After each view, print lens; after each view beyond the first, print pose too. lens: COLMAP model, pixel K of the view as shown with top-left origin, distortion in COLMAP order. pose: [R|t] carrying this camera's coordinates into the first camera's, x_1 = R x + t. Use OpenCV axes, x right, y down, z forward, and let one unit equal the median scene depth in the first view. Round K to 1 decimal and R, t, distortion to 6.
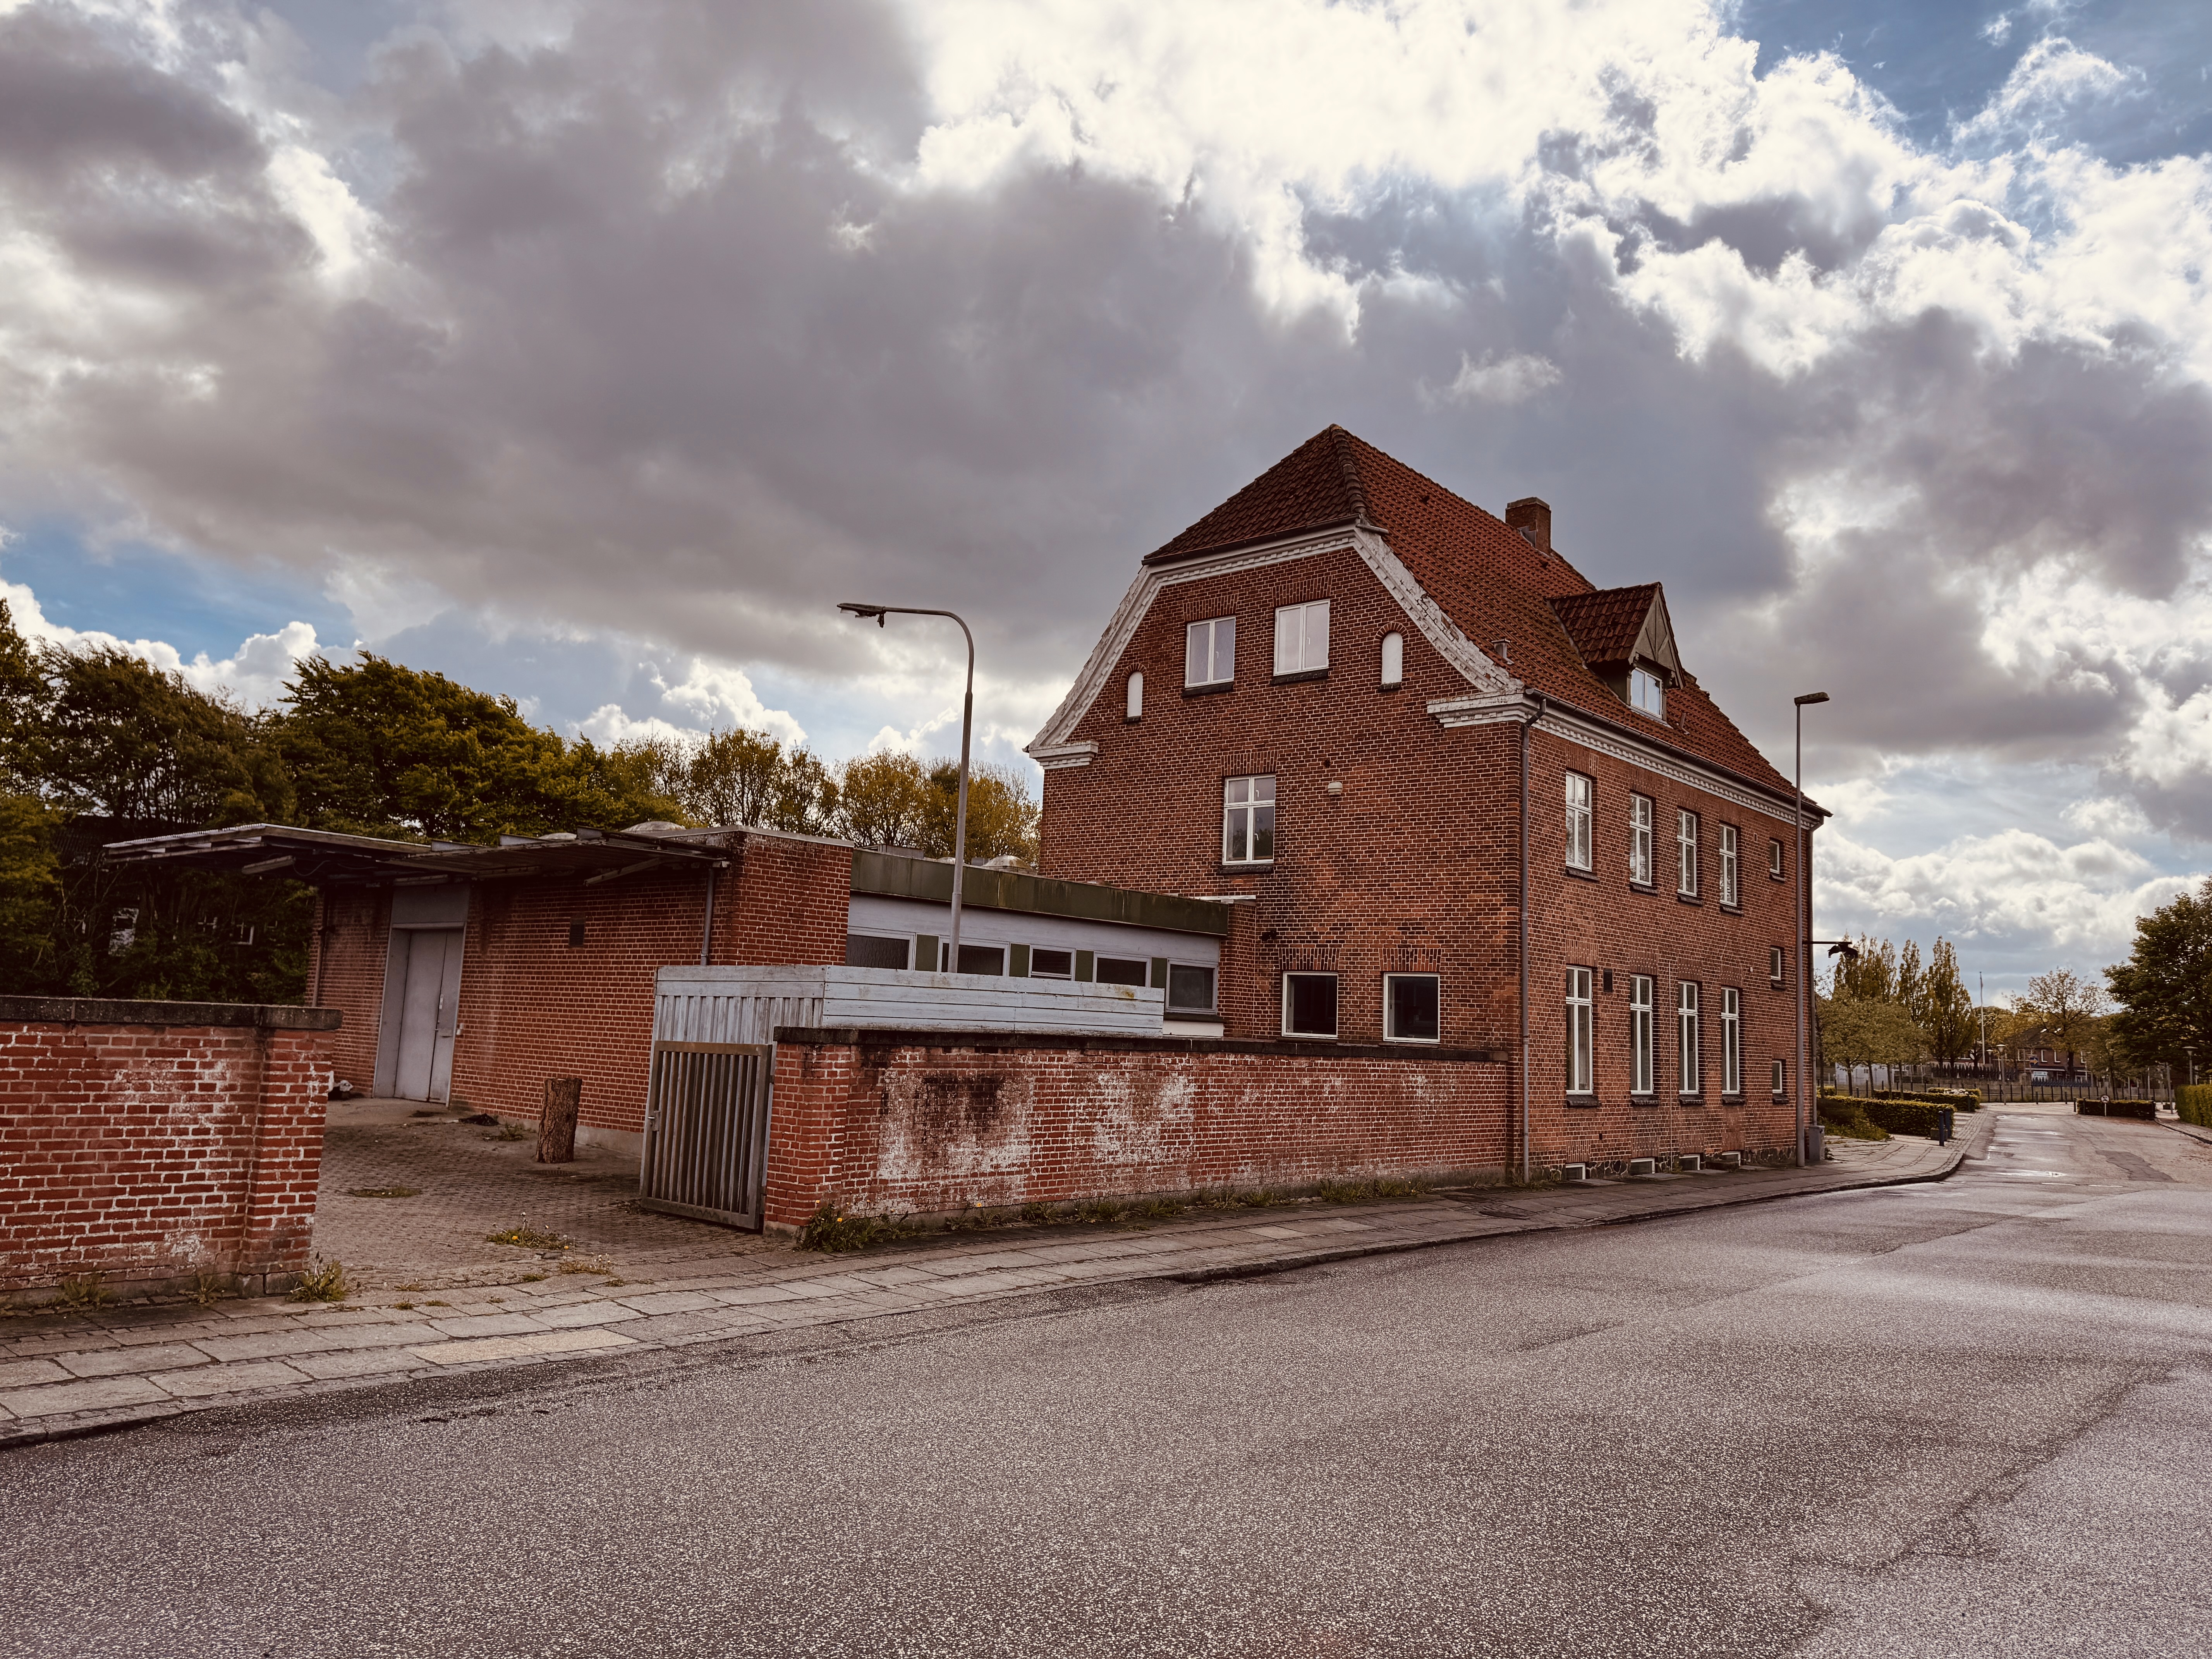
lens RADIAL K [[1544.1, 0, 1106.0], [0, 1544.1, 829.5], [0, 0, 1]] dist [0.107214, -0.001709]
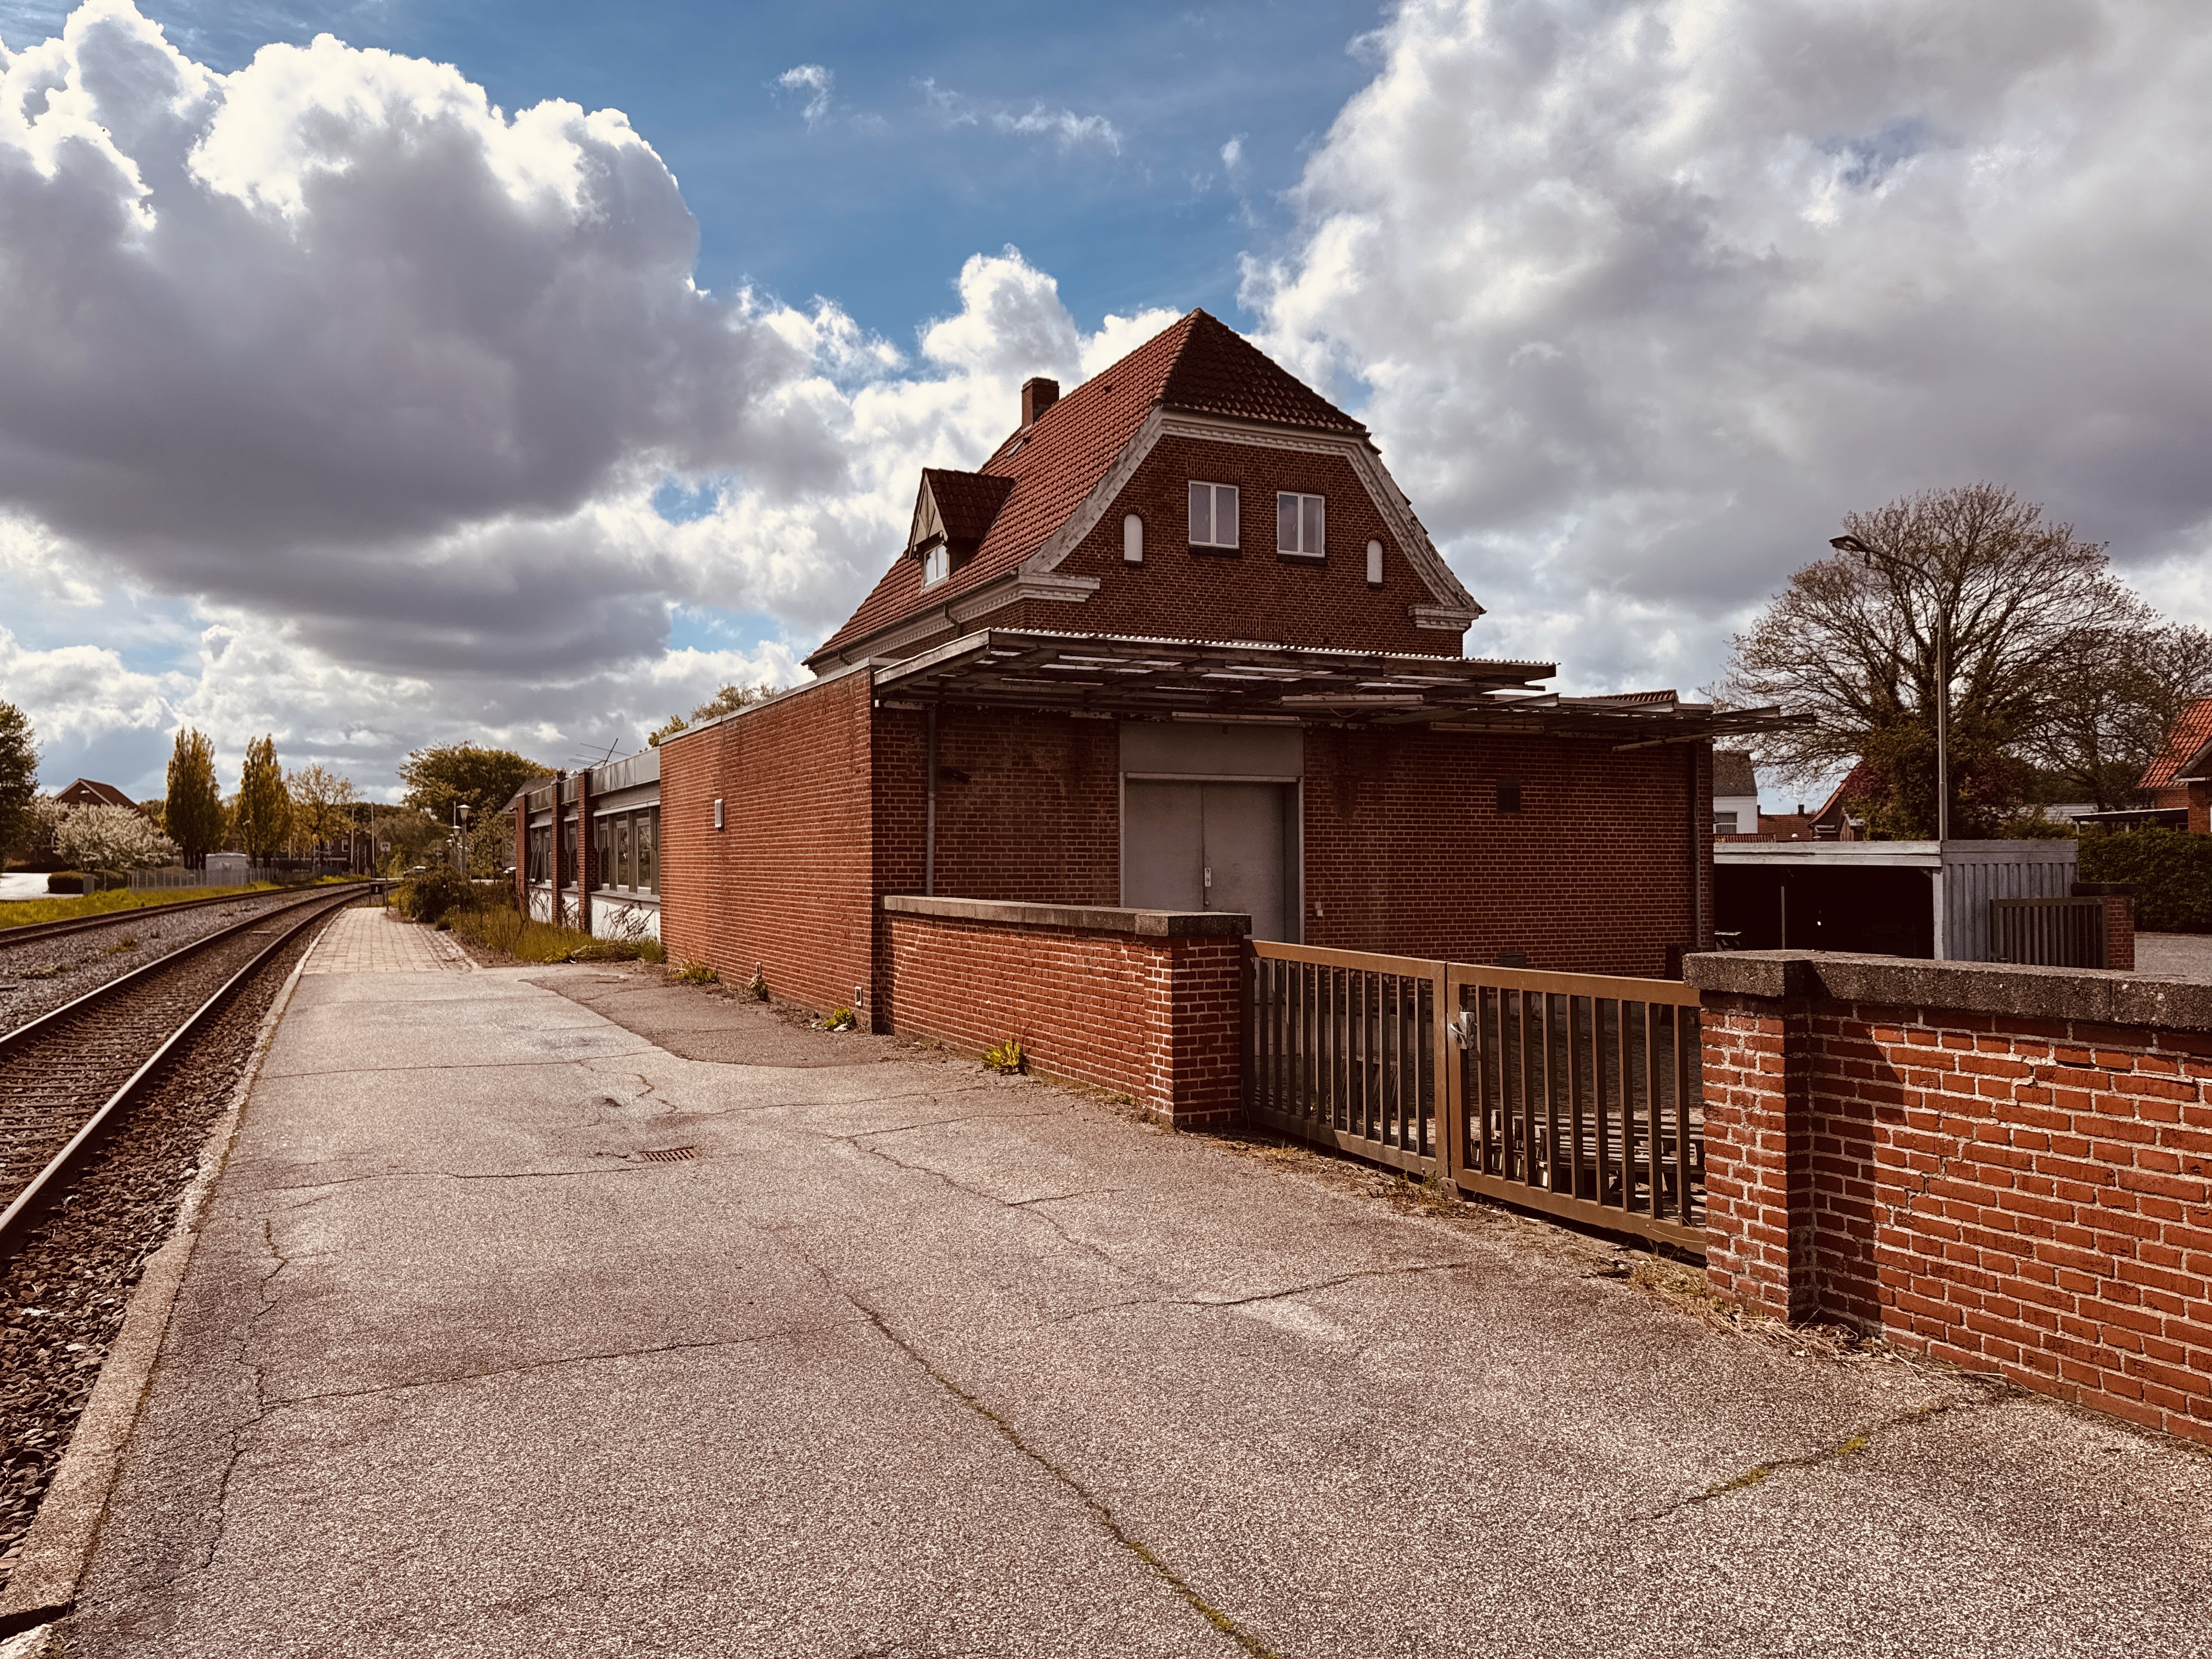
lens RADIAL K [[1544.1, 0, 1106.0], [0, 1544.1, 829.5], [0, 0, 1]] dist [0.107214, -0.001709]
pose [[0.393632, -0.023457, 0.918969, -0.957360], [-0.096330, 0.993118, 0.066611, 0.035382], [-0.914207, -0.114744, 0.388664, 0.647228]]
